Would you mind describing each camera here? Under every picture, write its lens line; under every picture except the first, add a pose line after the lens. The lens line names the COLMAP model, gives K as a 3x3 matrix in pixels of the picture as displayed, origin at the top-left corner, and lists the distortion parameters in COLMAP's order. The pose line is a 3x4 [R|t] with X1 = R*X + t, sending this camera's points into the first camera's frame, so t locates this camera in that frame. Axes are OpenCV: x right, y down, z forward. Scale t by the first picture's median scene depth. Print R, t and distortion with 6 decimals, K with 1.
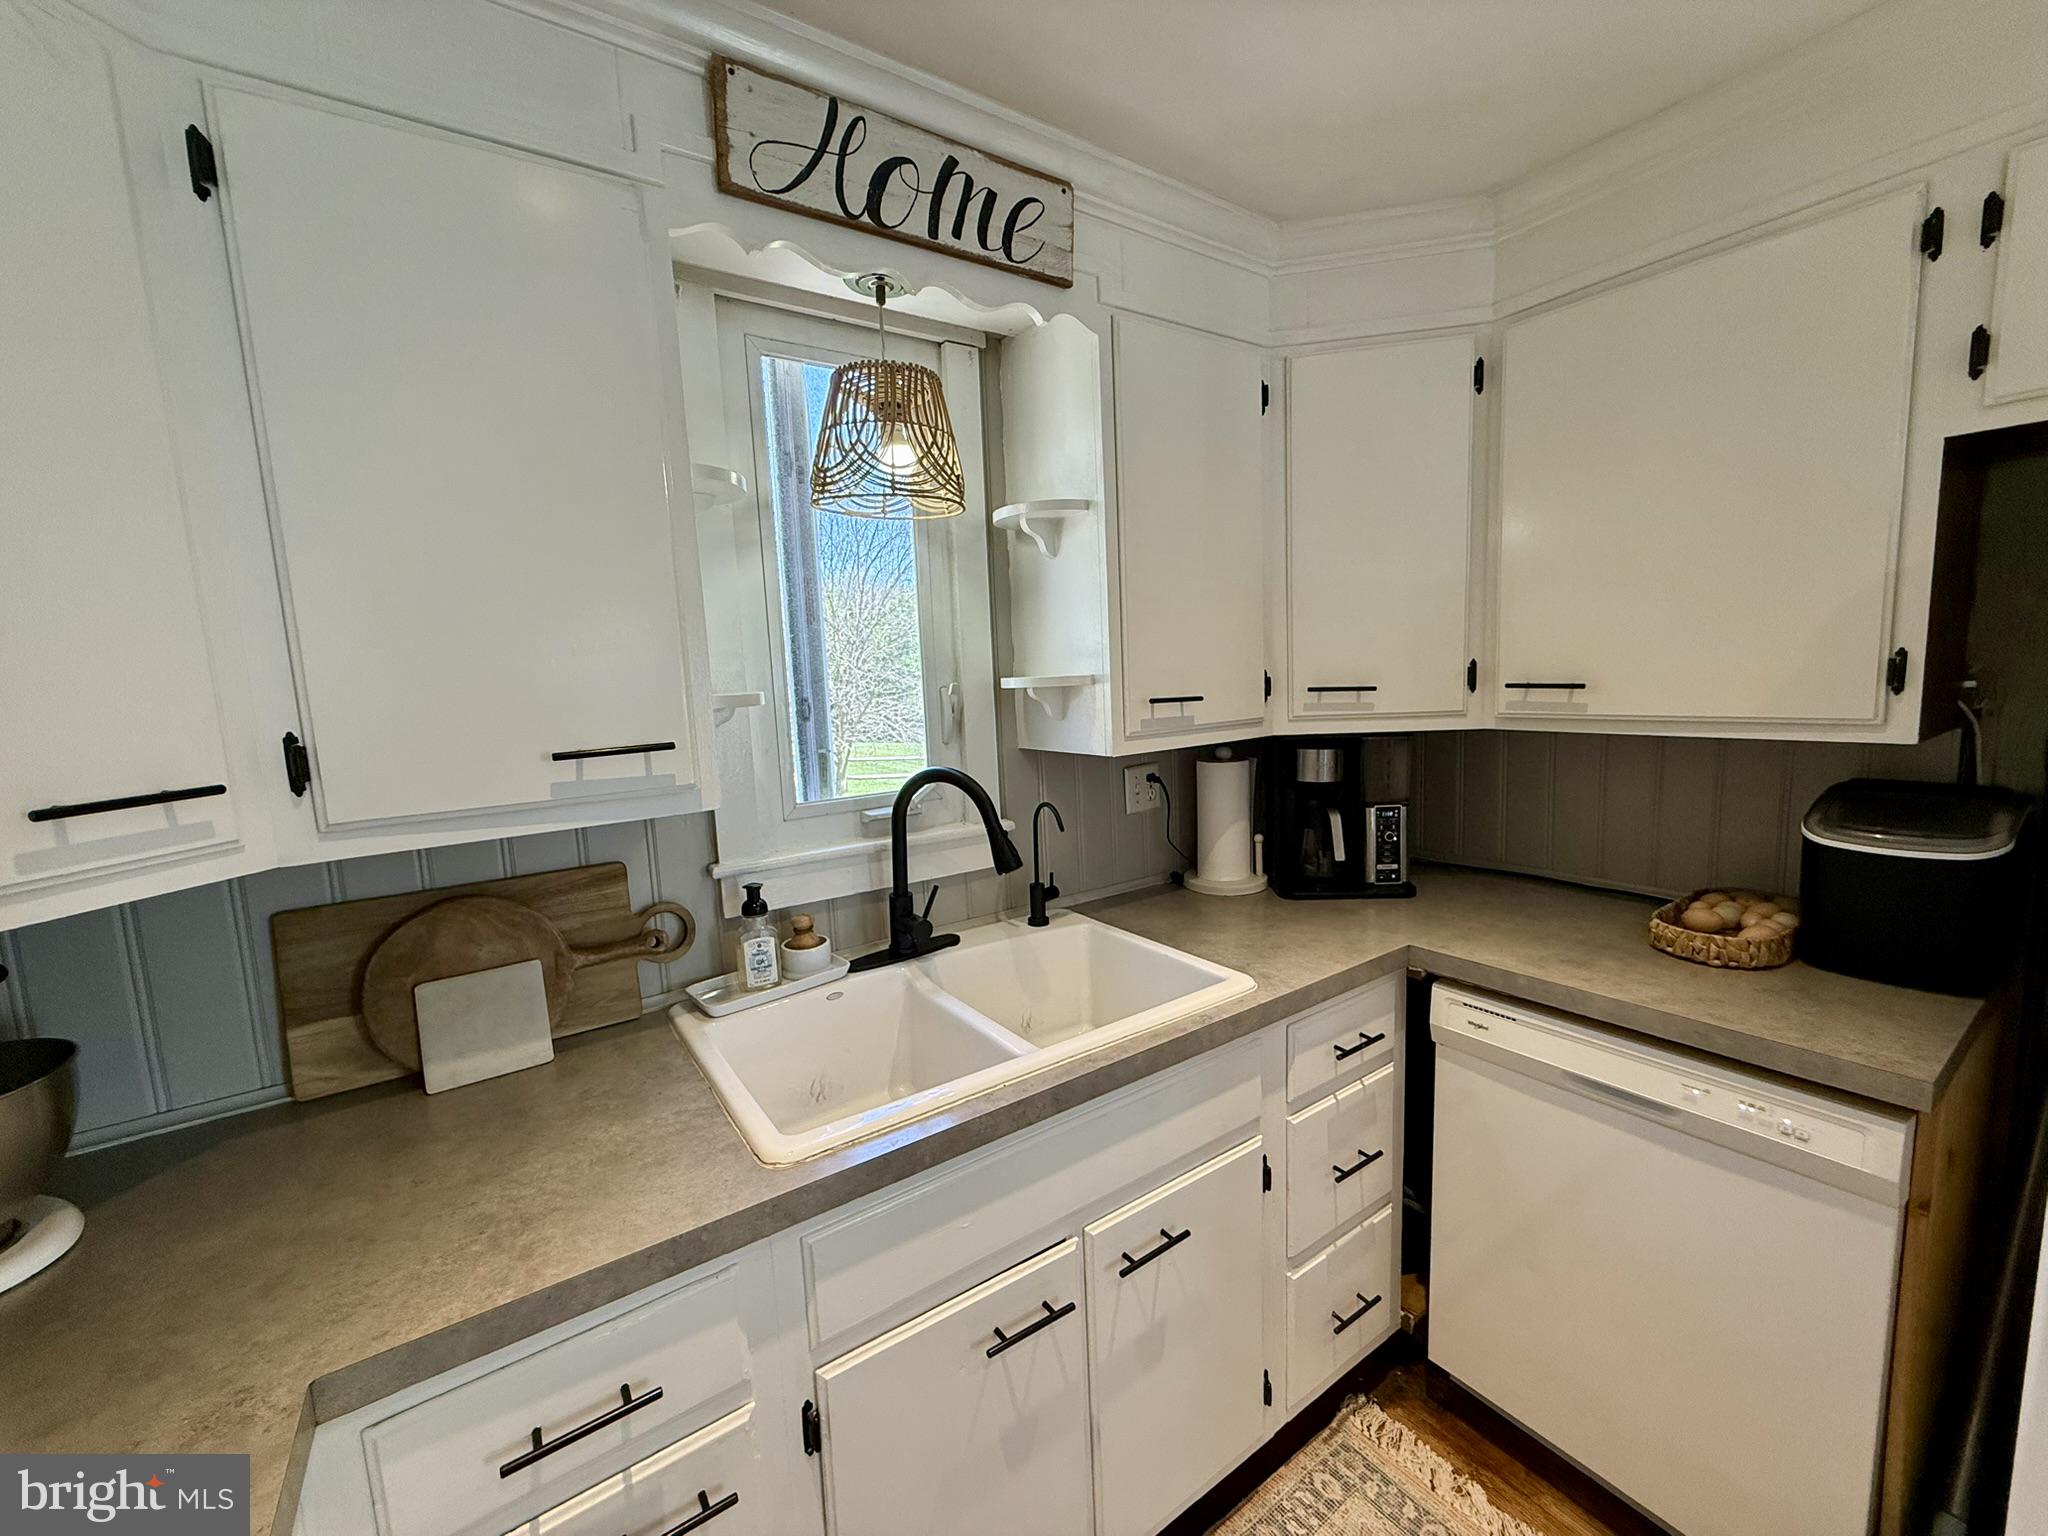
lens RADIAL K [[810.8, 0, 1014.4], [0, 810.8, 767.8], [0, 0, 1]] dist [-0.000775, -0.000499]
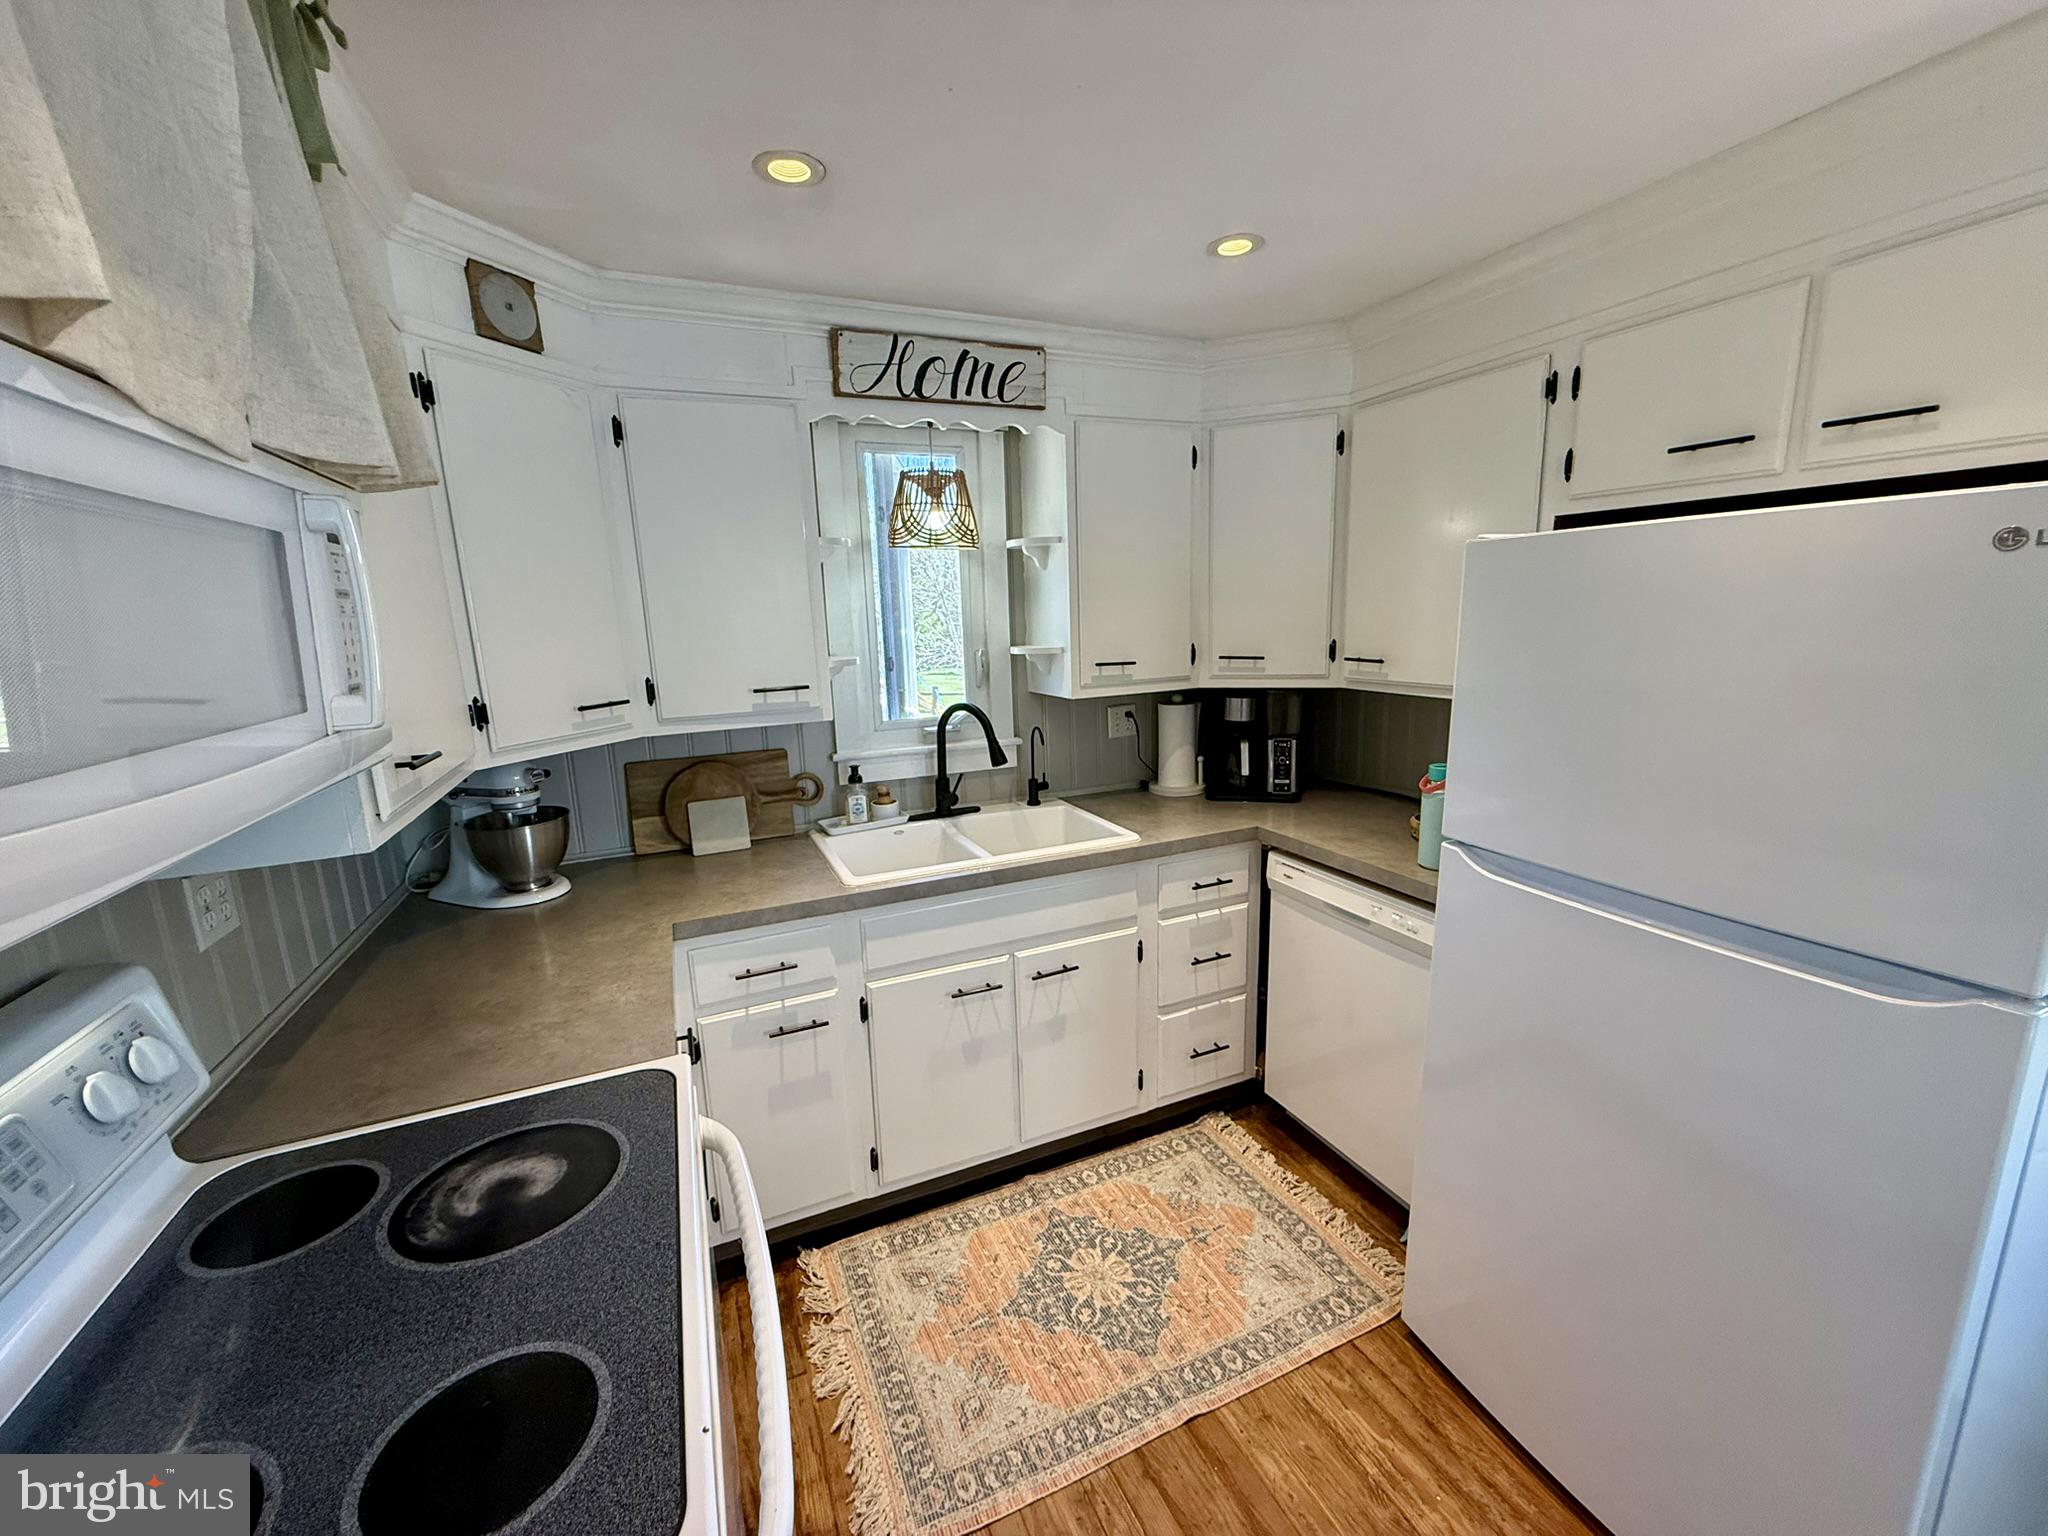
lens RADIAL K [[810.8, 0, 1013.0], [0, 810.8, 768.6], [0, 0, 1]] dist [-0.000775, -0.000499]
pose [[0.982604, 0.046474, -0.179802, 0.346242], [-0.031964, 0.996056, 0.082774, -0.006616], [0.182940, -0.075587, 0.980214, -0.689963]]
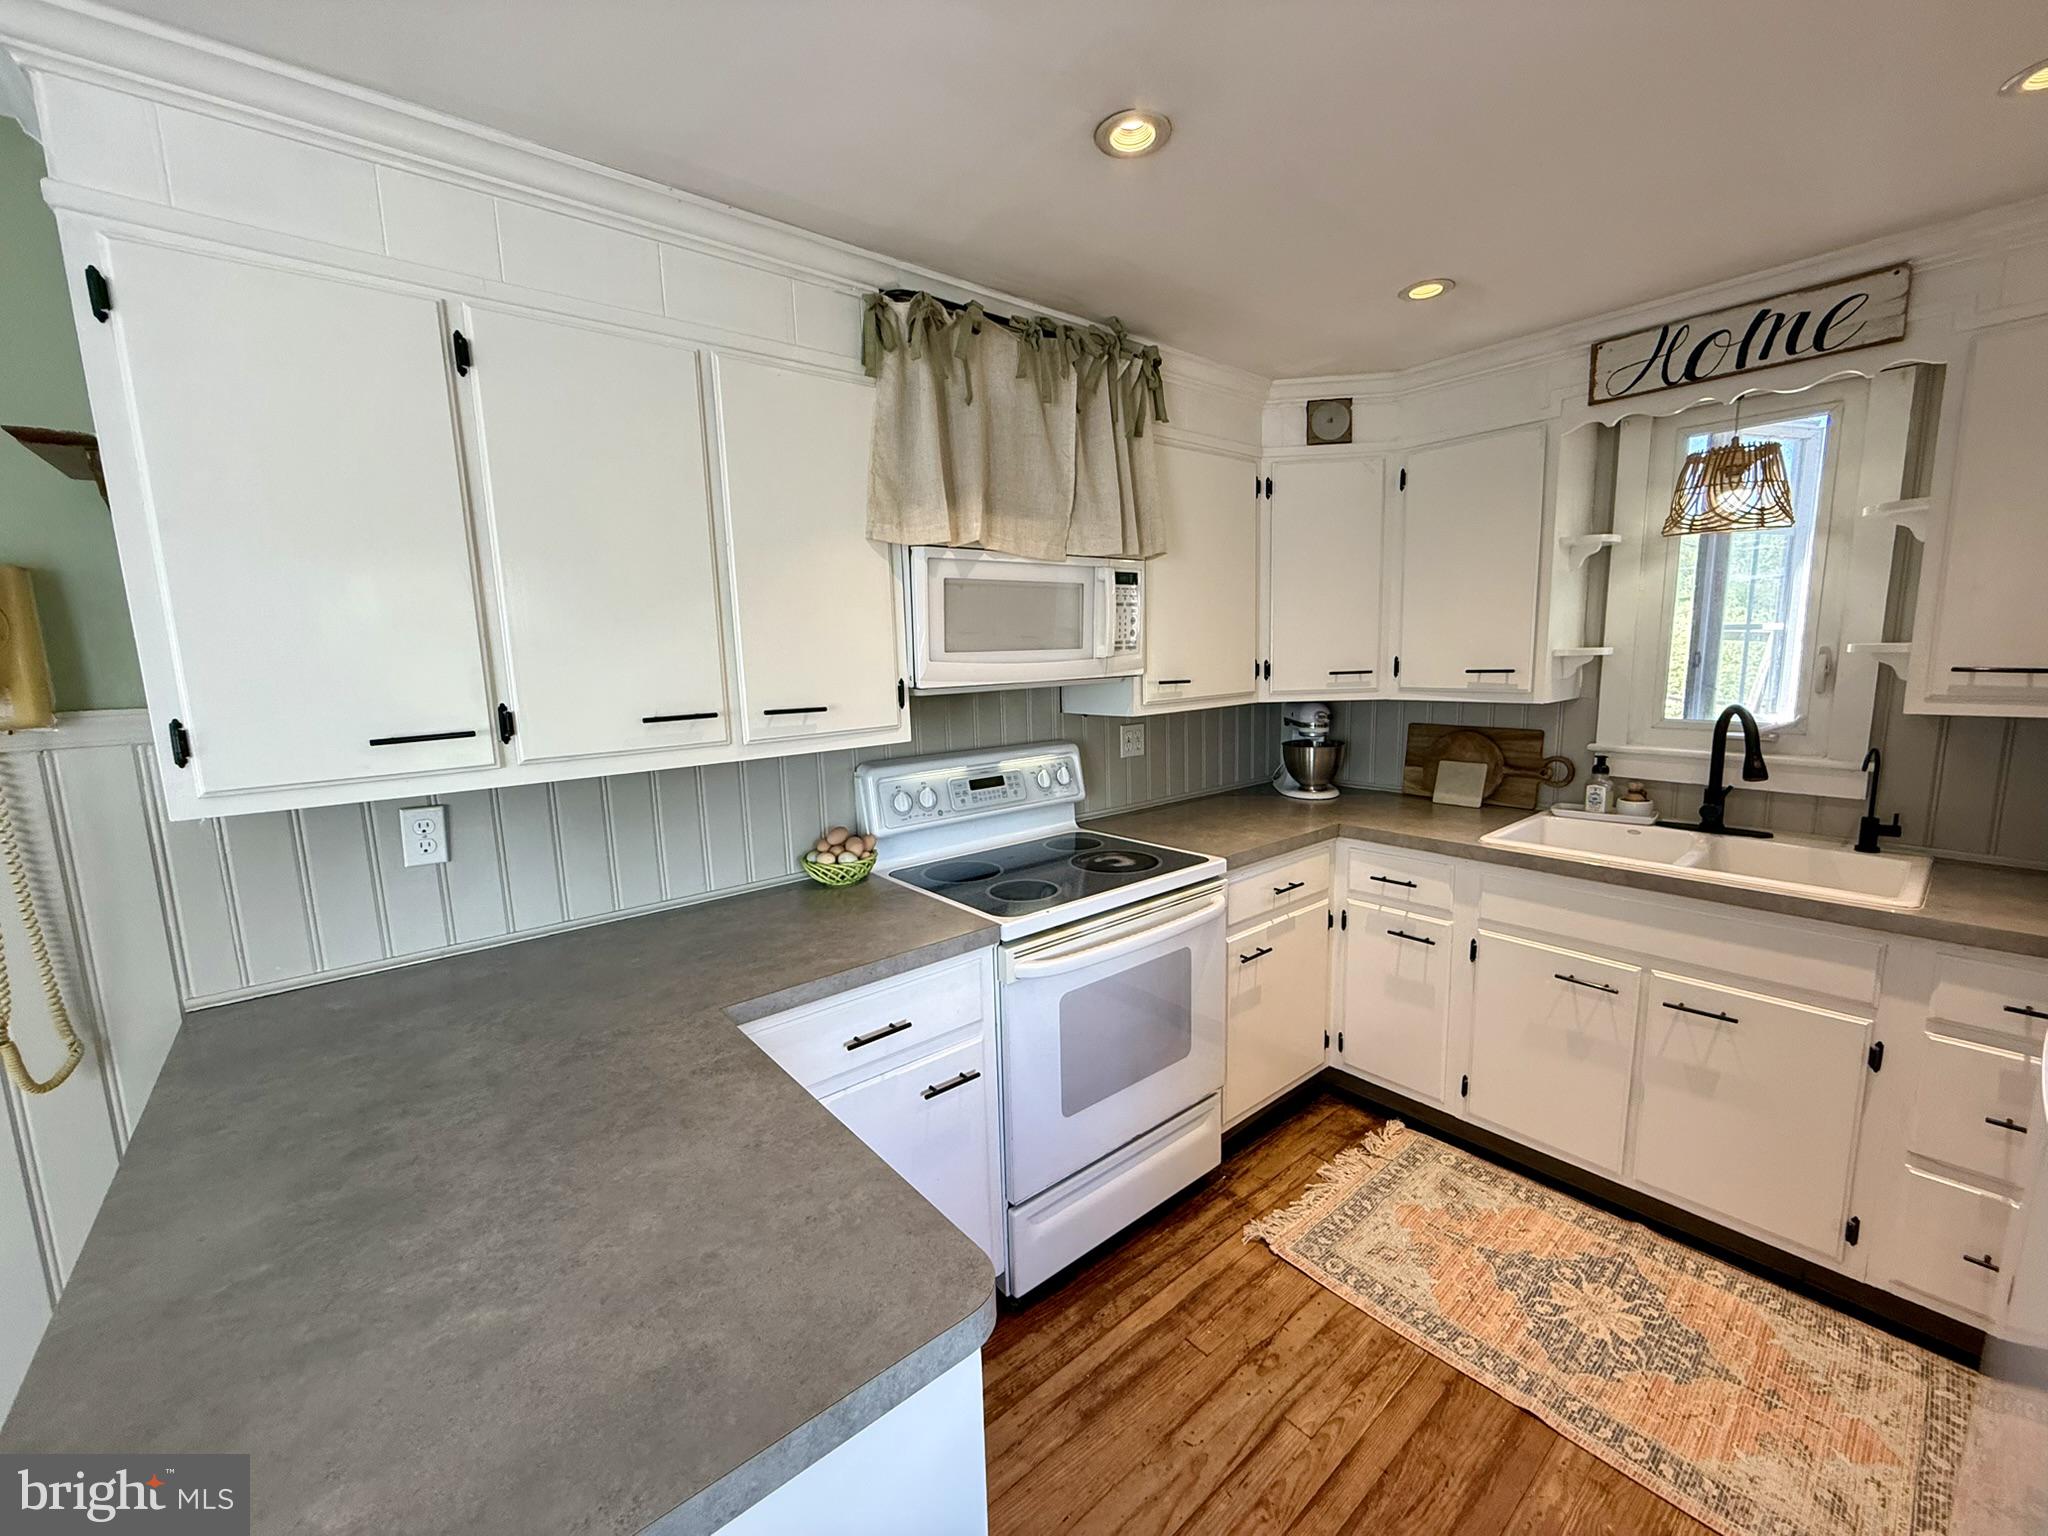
lens RADIAL K [[810.8, 0, 1016.8], [0, 810.8, 766.8], [0, 0, 1]] dist [-0.000775, -0.000499]
pose [[0.095698, 0.186816, -0.977723, 1.355865], [-0.096501, 0.979345, 0.177680, -0.026262], [0.990722, 0.077348, 0.111749, -0.491656]]
